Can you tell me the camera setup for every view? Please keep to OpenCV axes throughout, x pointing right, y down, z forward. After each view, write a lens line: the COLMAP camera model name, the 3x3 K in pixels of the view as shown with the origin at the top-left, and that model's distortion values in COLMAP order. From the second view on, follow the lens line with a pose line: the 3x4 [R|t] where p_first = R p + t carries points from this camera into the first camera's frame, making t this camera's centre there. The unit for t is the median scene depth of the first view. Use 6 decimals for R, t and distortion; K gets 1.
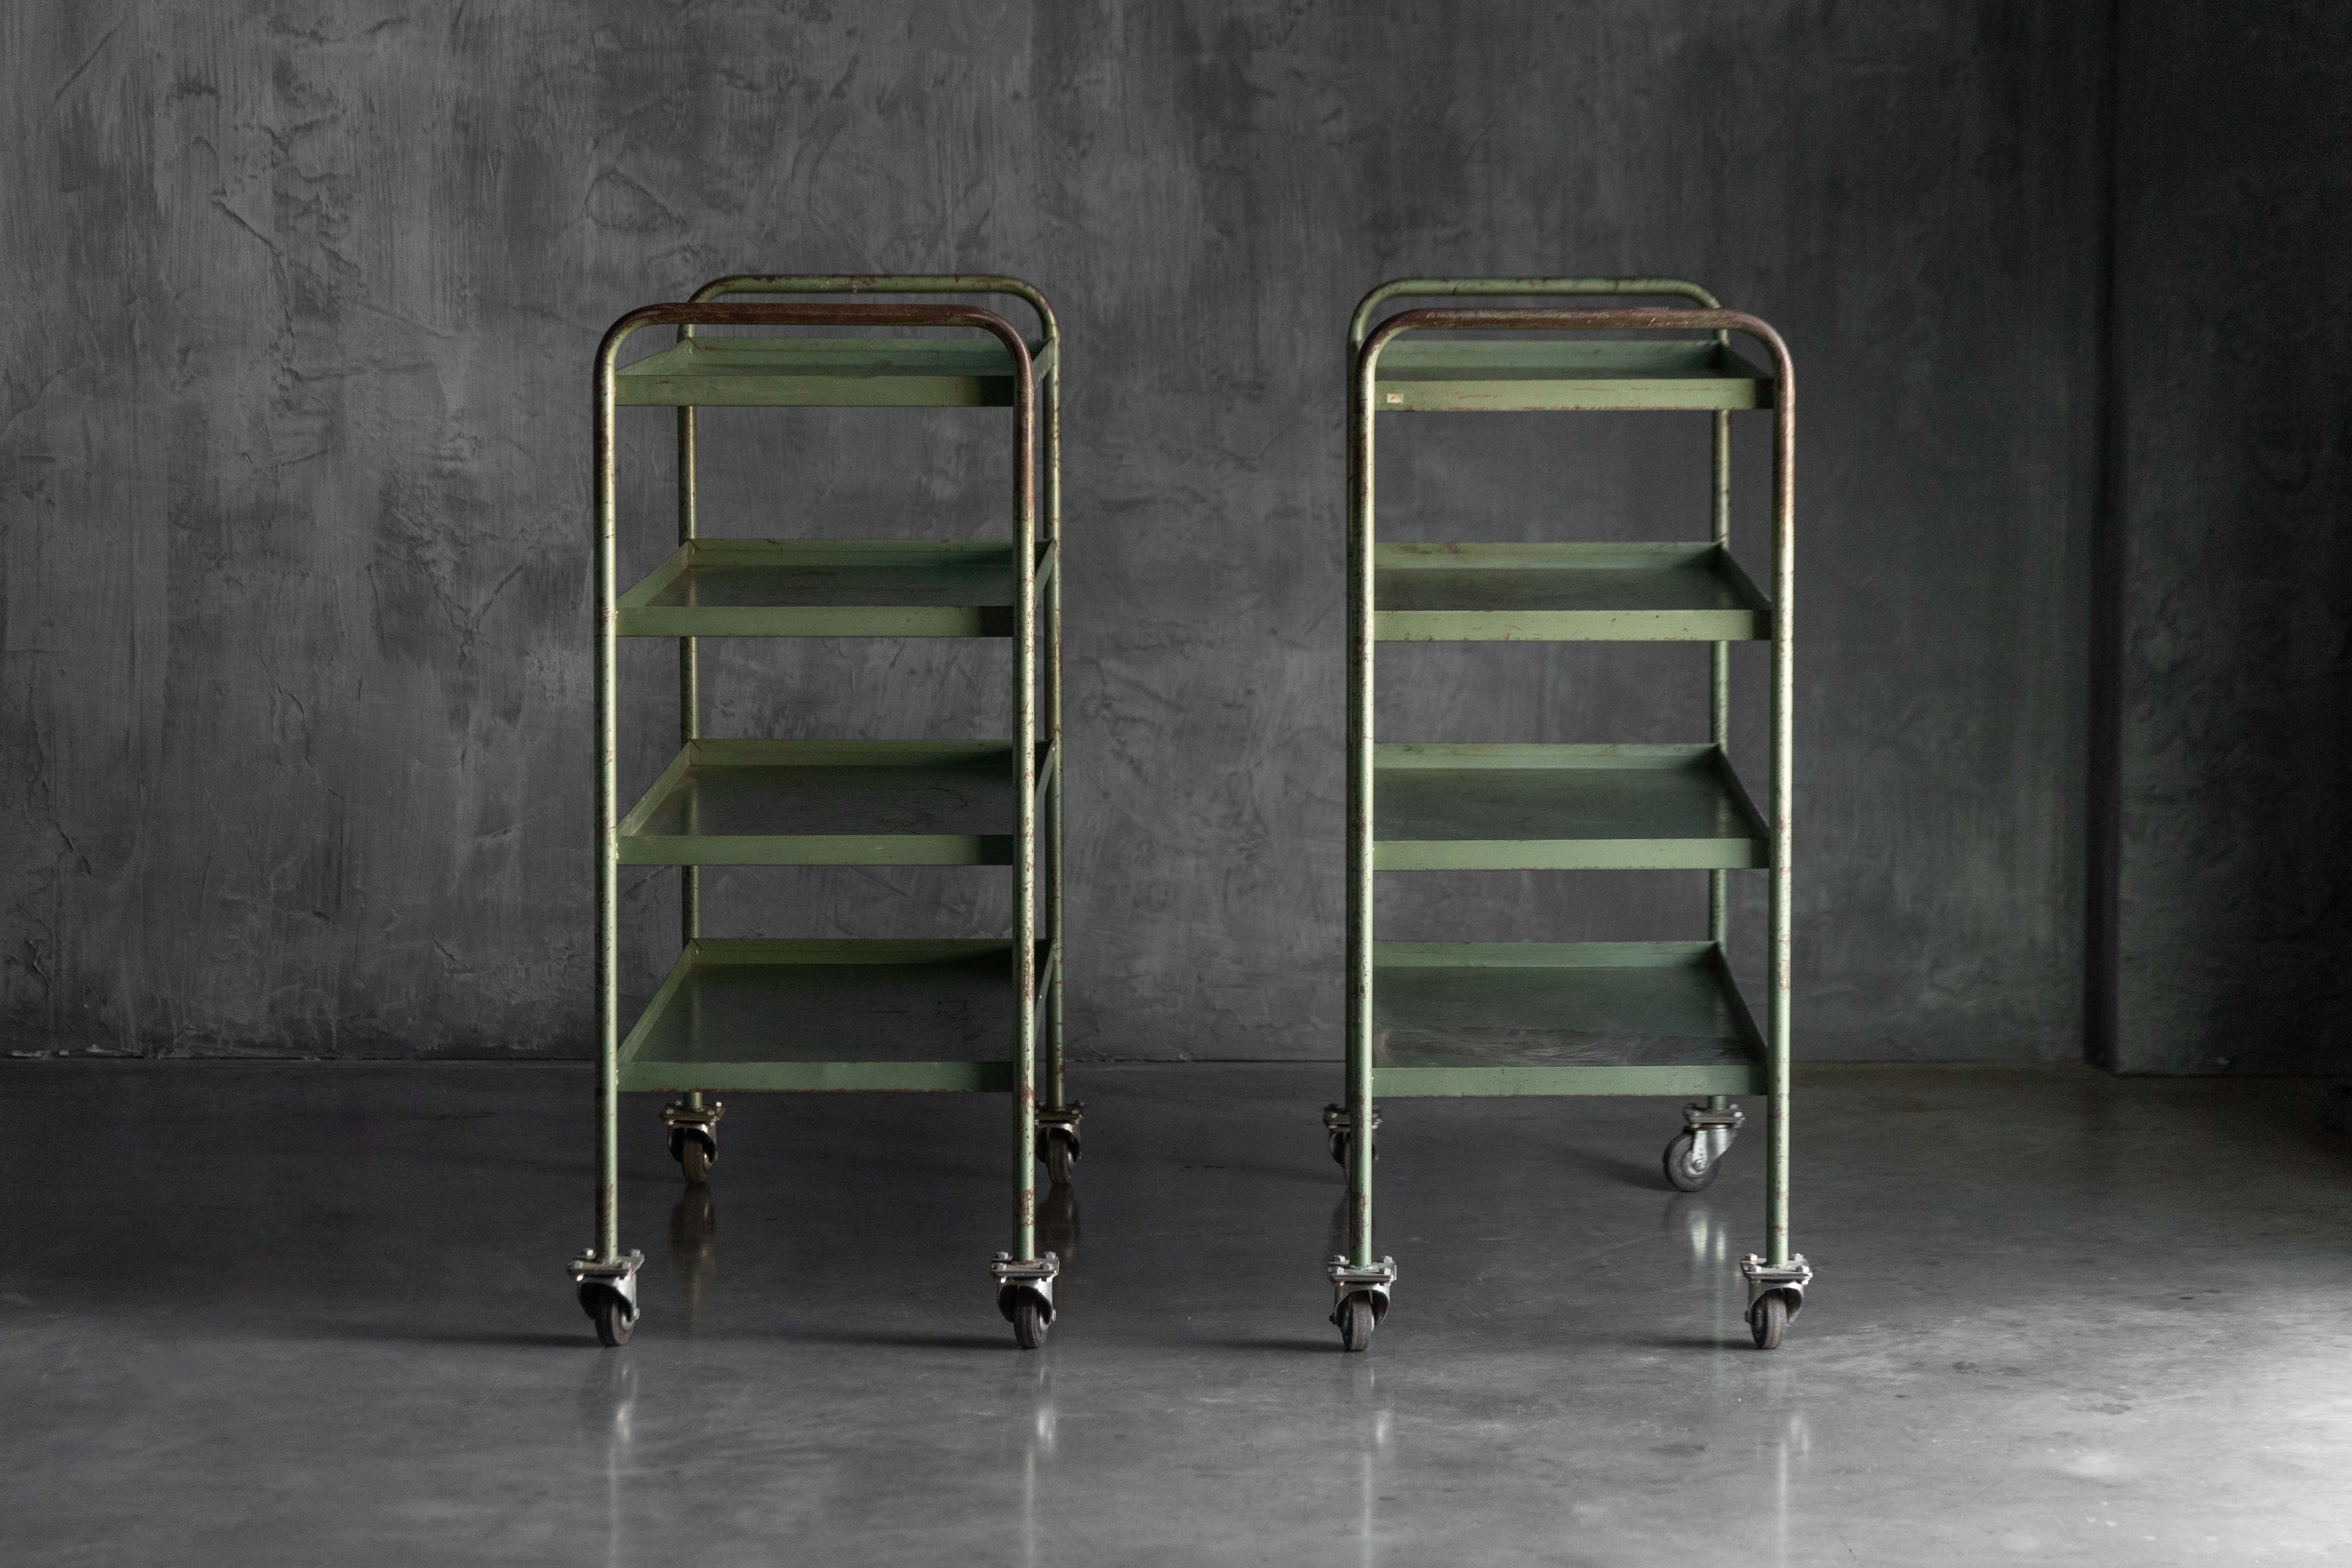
lens RADIAL K [[6817.8, 0, 1388.6], [0, 6817.8, 745.6], [0, 0, 1]] dist [0.068301, 0.000000]
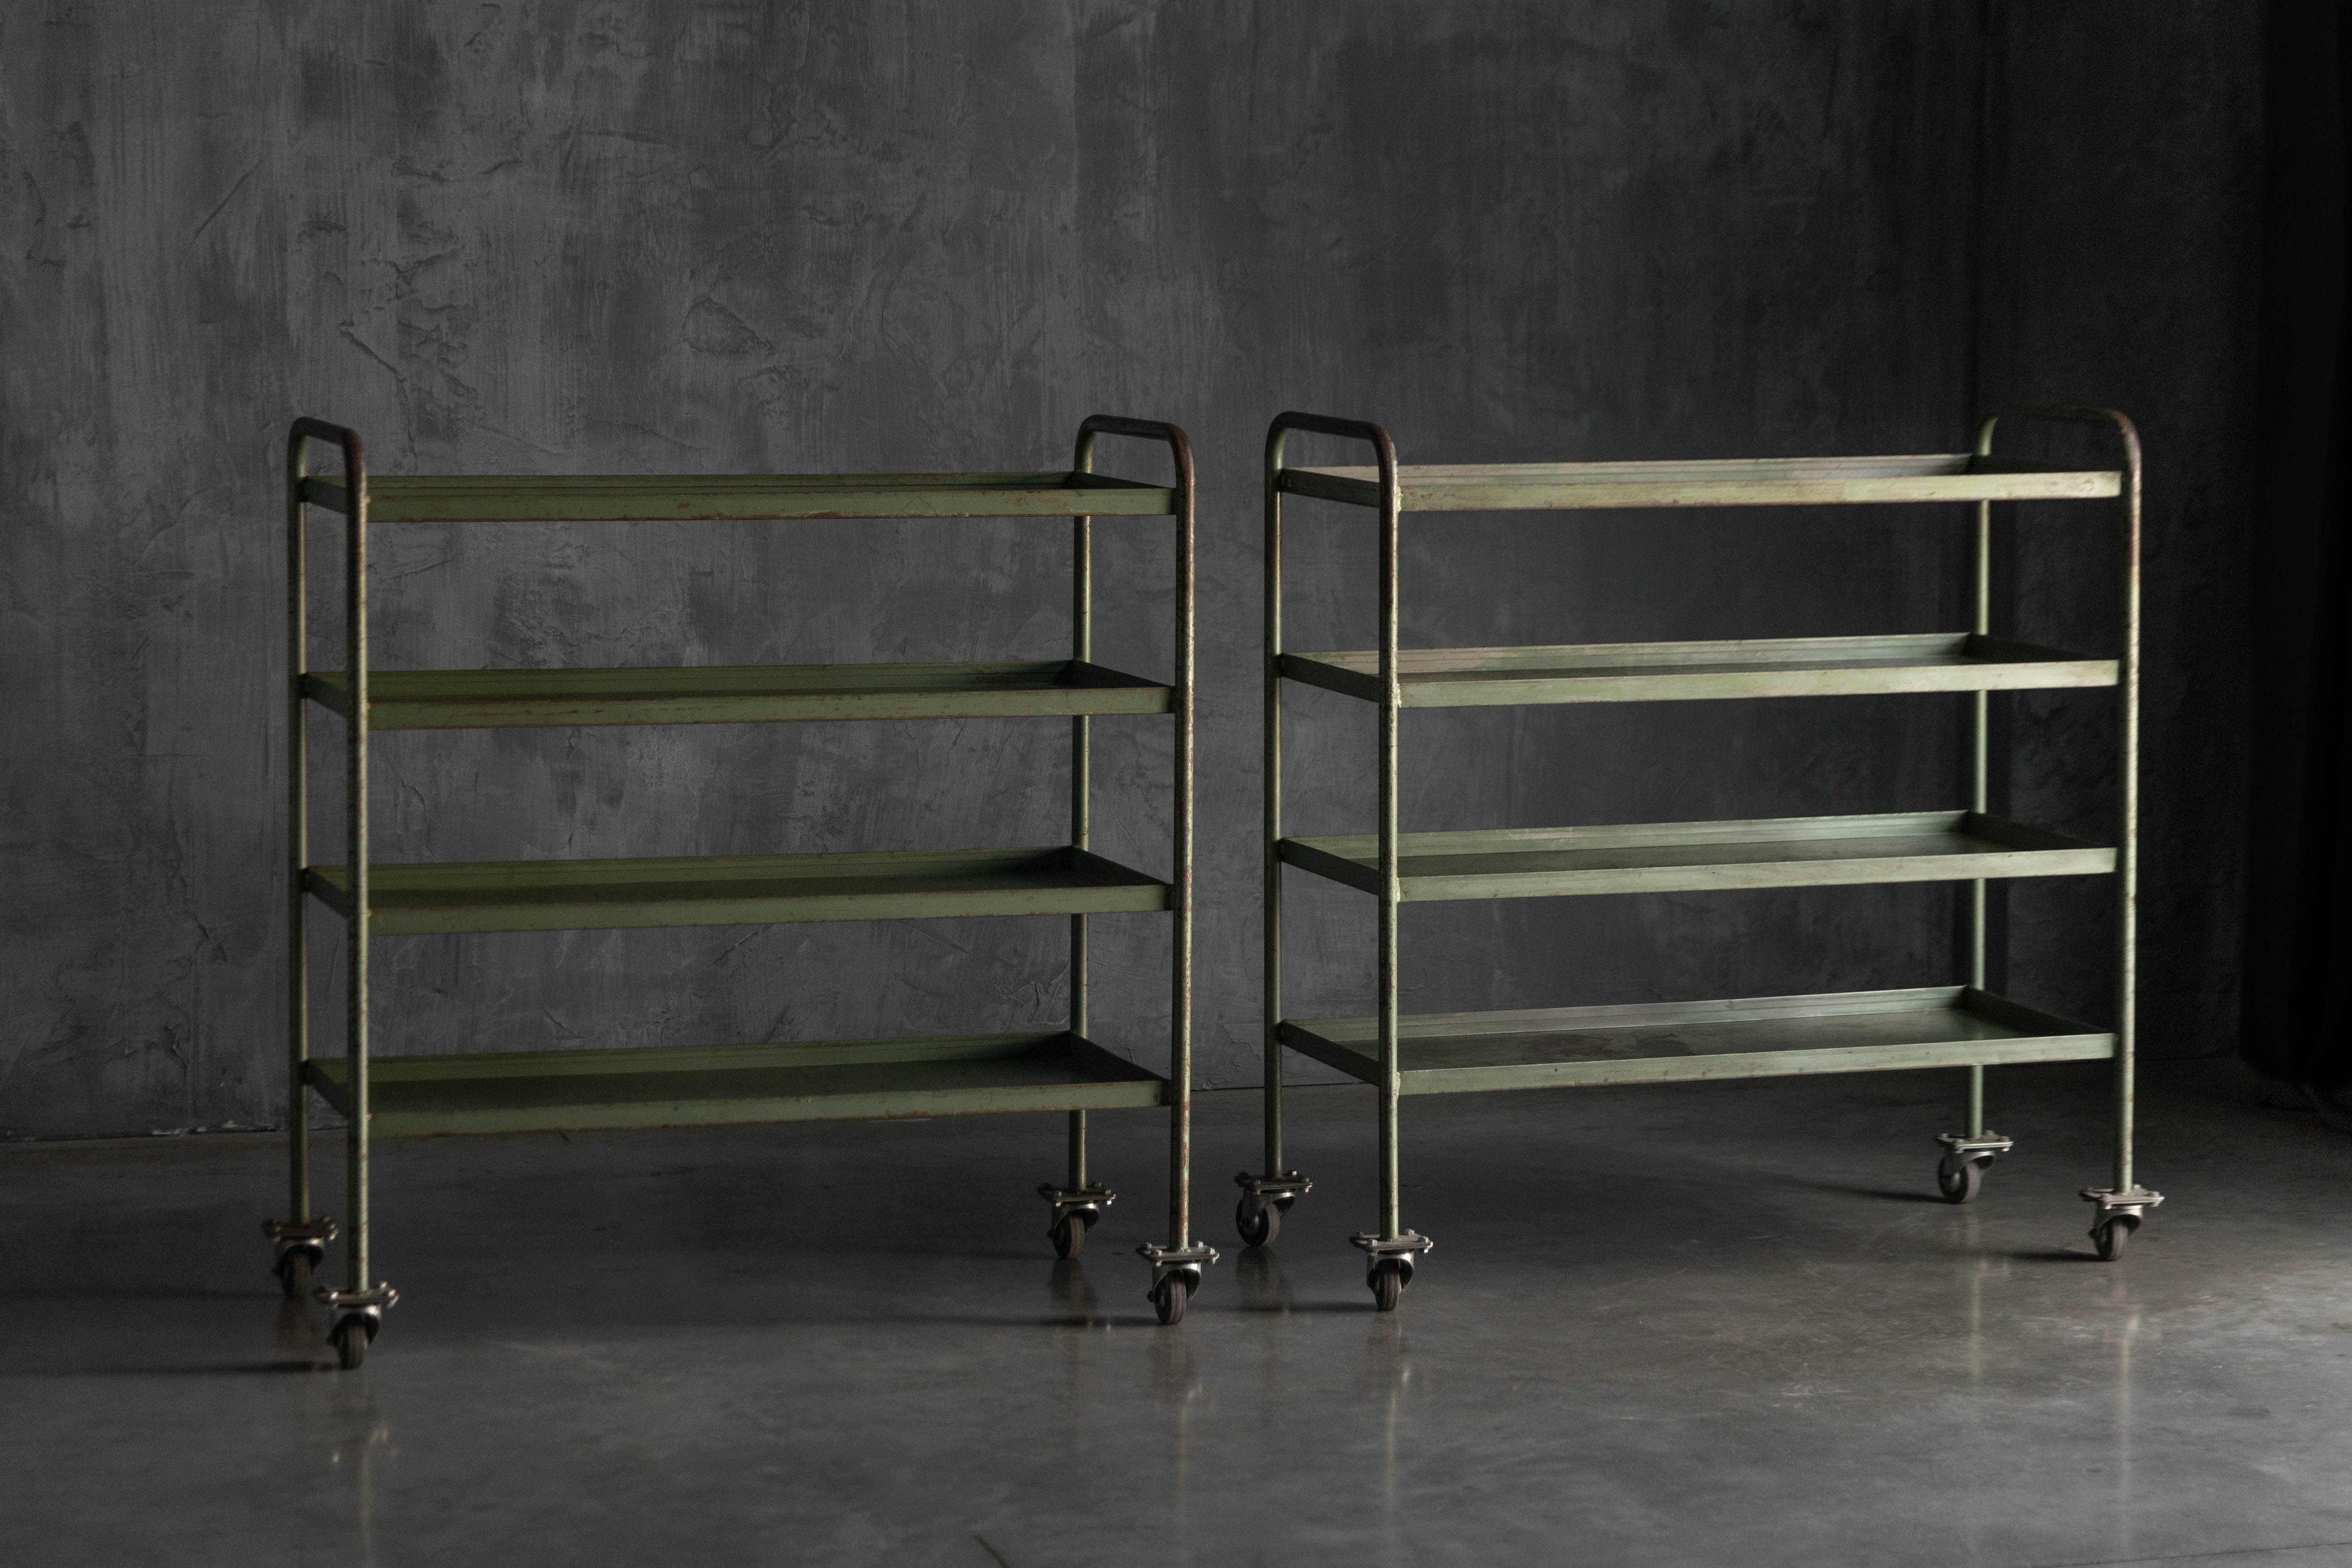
lens RADIAL K [[6134.8, 0, 1243.8], [0, 6134.8, 802.4], [0, 0, 1]] dist [0.078038, 0.000000]
pose [[0.961084, -0.031988, 0.274400, -0.302819], [0.028905, 0.999465, 0.015273, -0.016302], [-0.274741, -0.006748, 0.961494, 0.031480]]
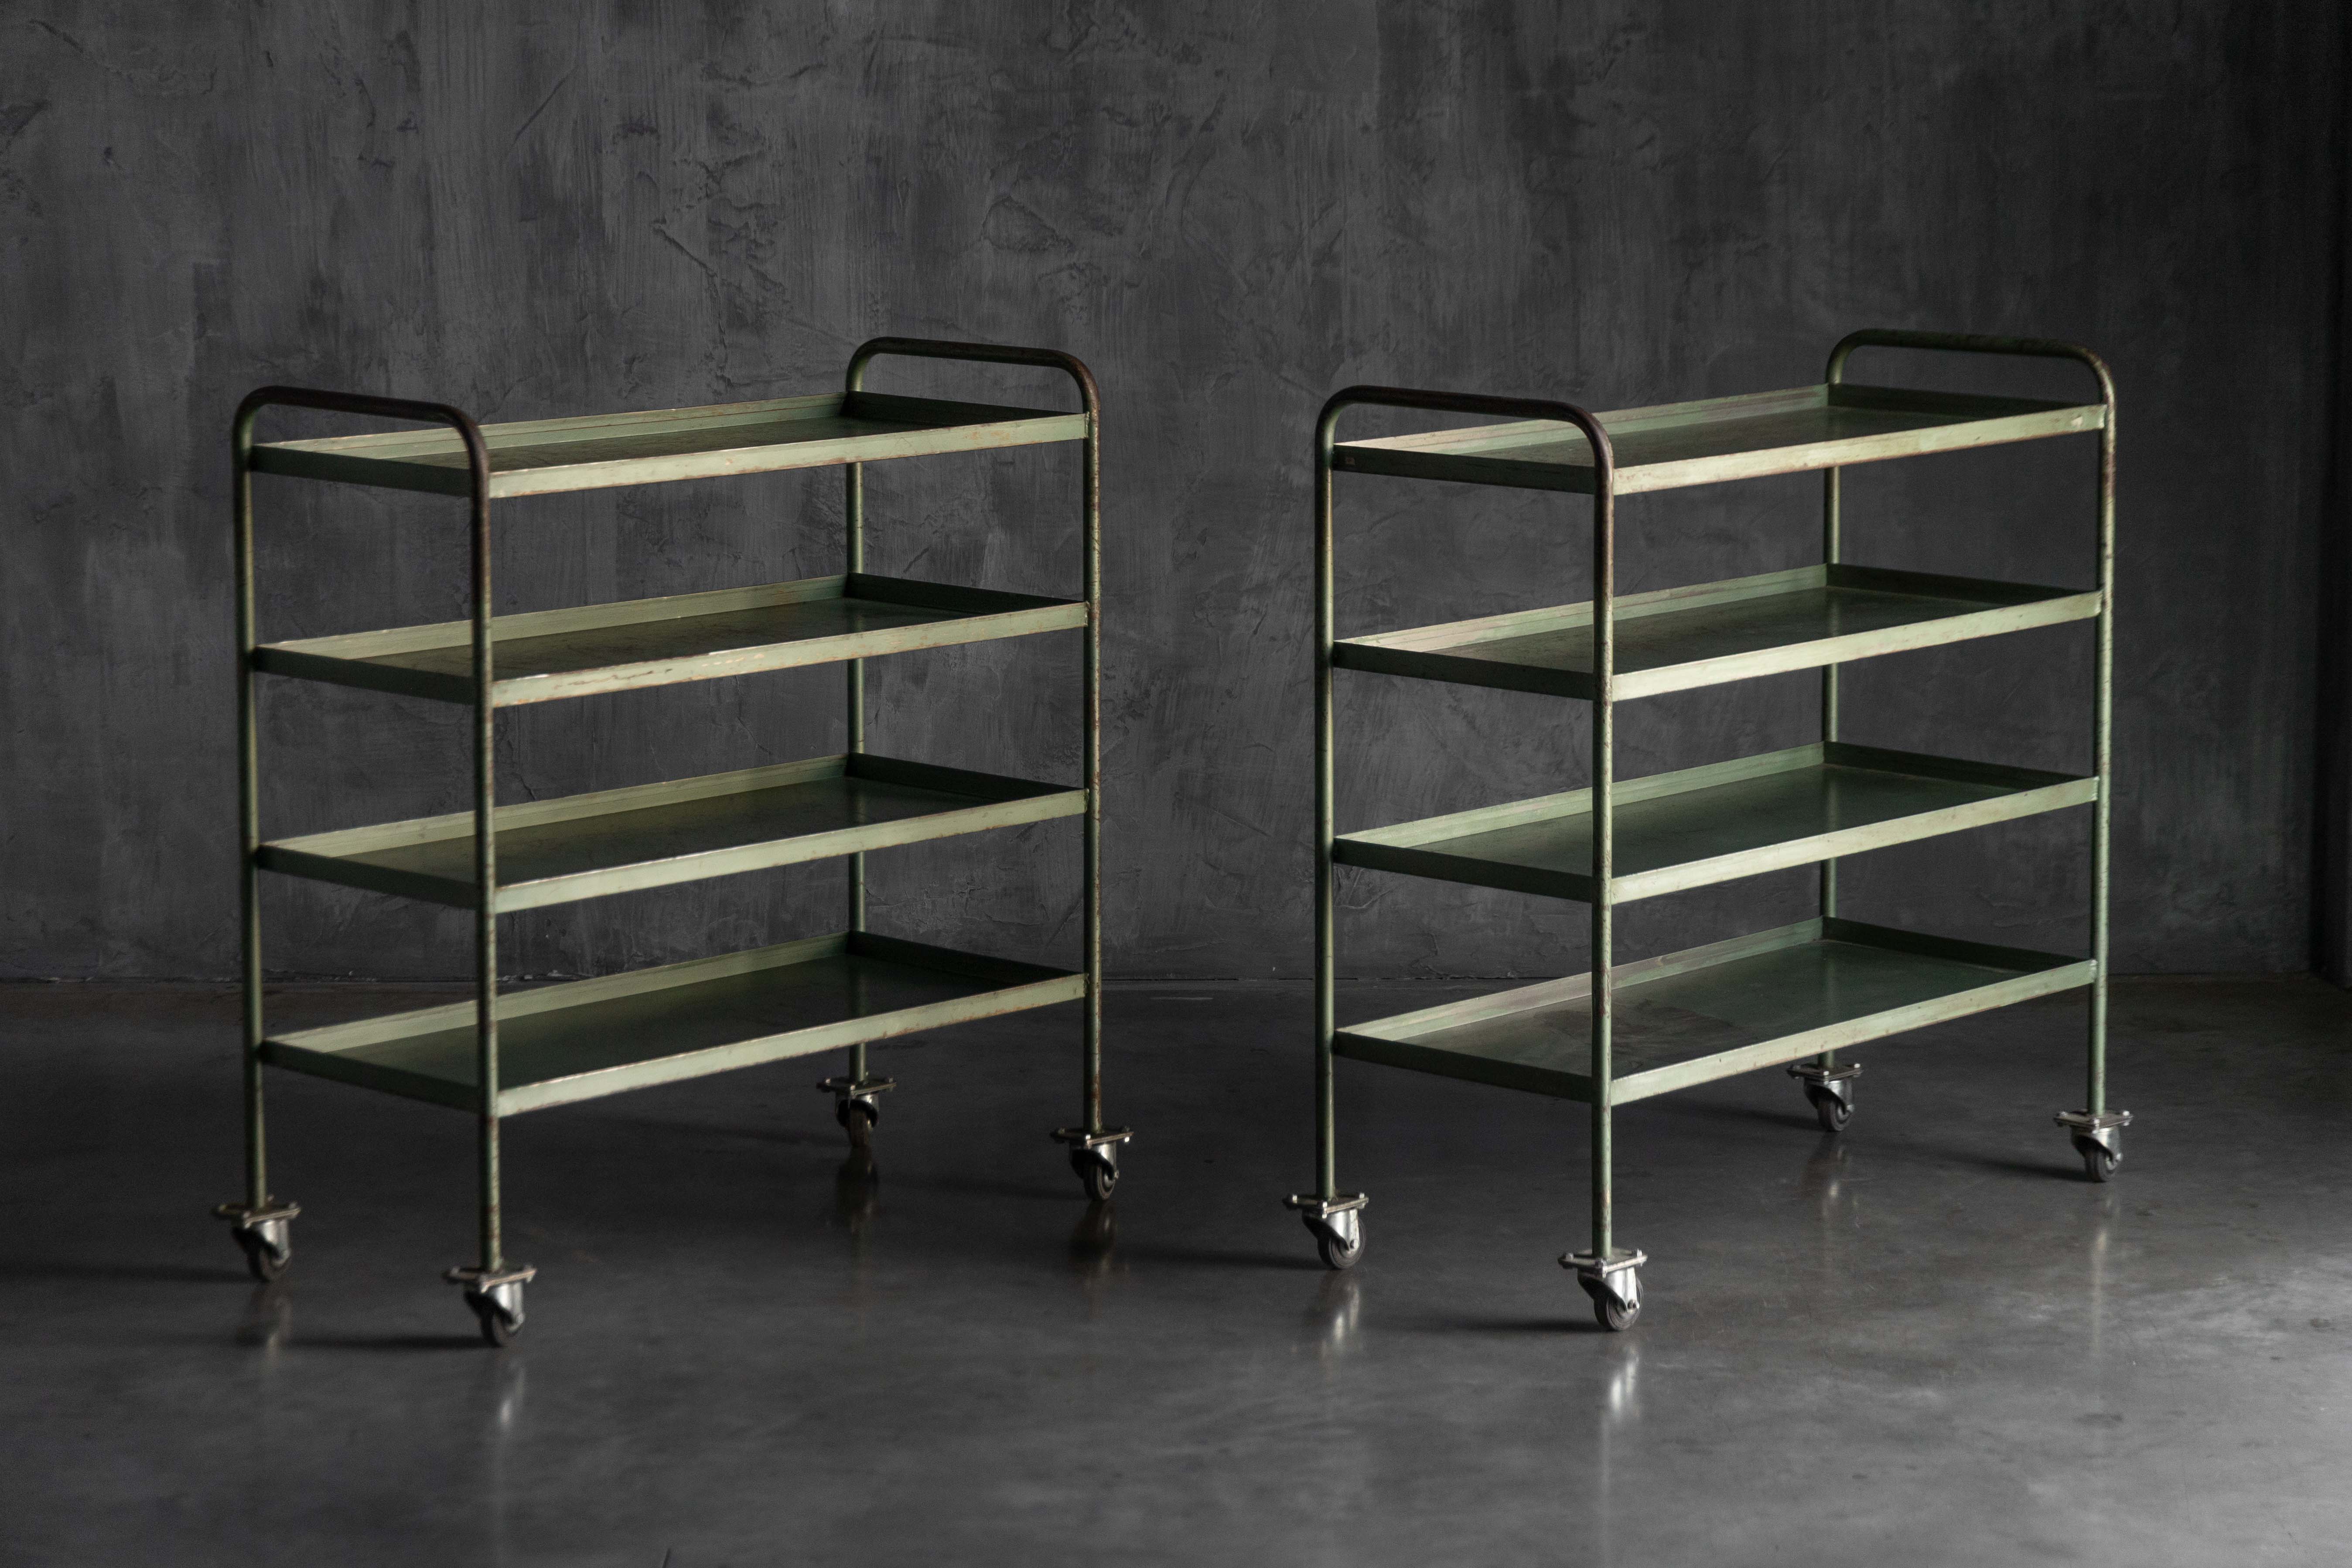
lens RADIAL K [[6003.5, 0, 1189.2], [0, 6003.5, 787.5], [0, 0, 1]] dist [0.084399, 0.000000]
pose [[0.999872, -0.006826, -0.014439, -0.069901], [0.007716, 0.998017, 0.062474, -0.048834], [0.013984, -0.062578, 0.997942, 0.004989]]
